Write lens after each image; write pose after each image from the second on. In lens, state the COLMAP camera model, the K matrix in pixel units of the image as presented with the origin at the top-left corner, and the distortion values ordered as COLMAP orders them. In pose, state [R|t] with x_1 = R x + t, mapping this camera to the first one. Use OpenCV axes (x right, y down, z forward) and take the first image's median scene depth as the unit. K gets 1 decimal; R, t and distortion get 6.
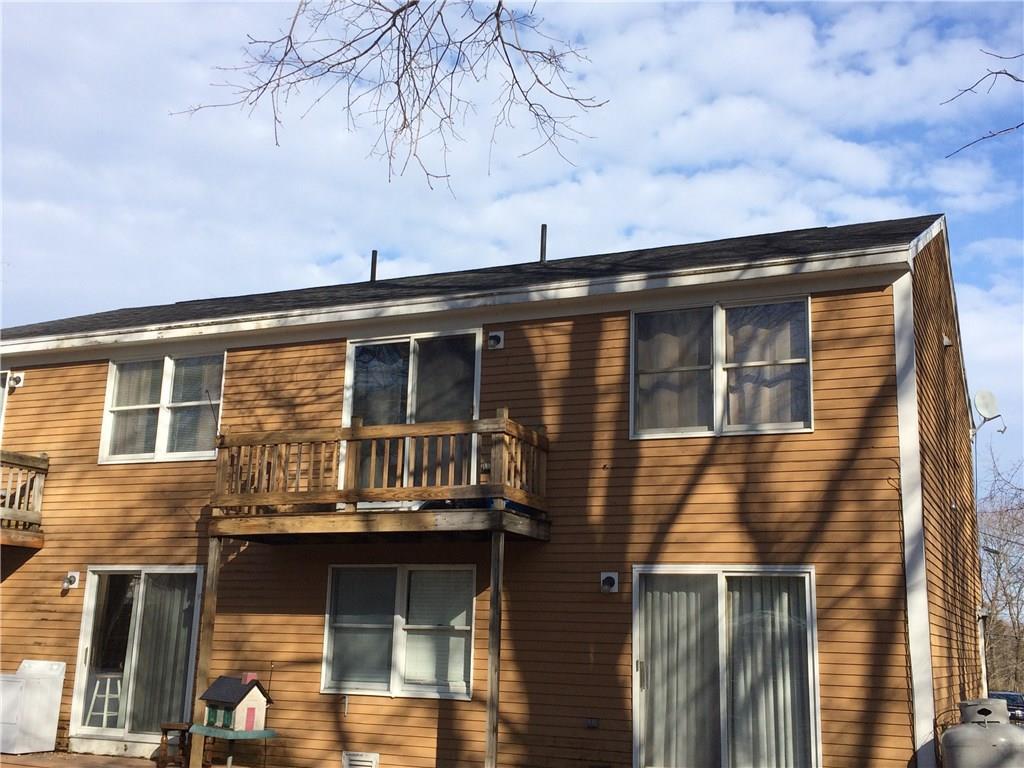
lens RADIAL K [[1141.1, 0, 510.6], [0, 1141.1, 382.2], [0, 0, 1]] dist [0.007743, 0.000000]
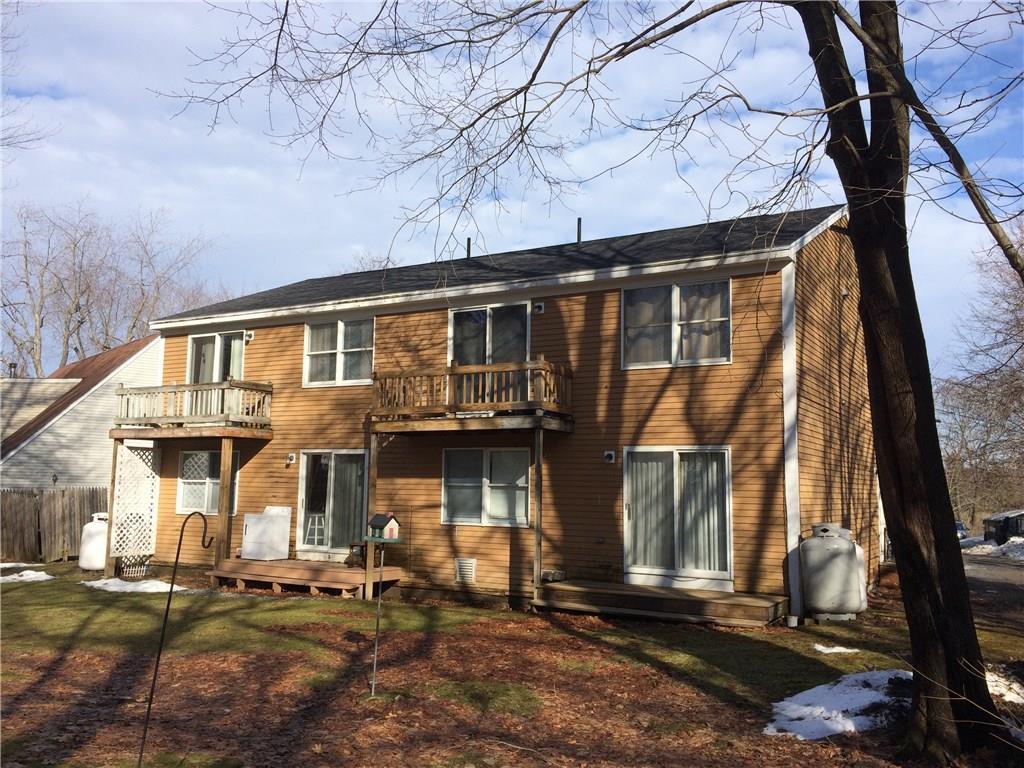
lens RADIAL K [[908.0, 0, 508.5], [0, 908.0, 381.4], [0, 0, 1]] dist [-0.058065, 0.013905]
pose [[0.993831, -0.025398, -0.107954, 0.082991], [0.036725, 0.993870, 0.104273, -0.072387], [0.104644, -0.107594, 0.988672, -0.286718]]
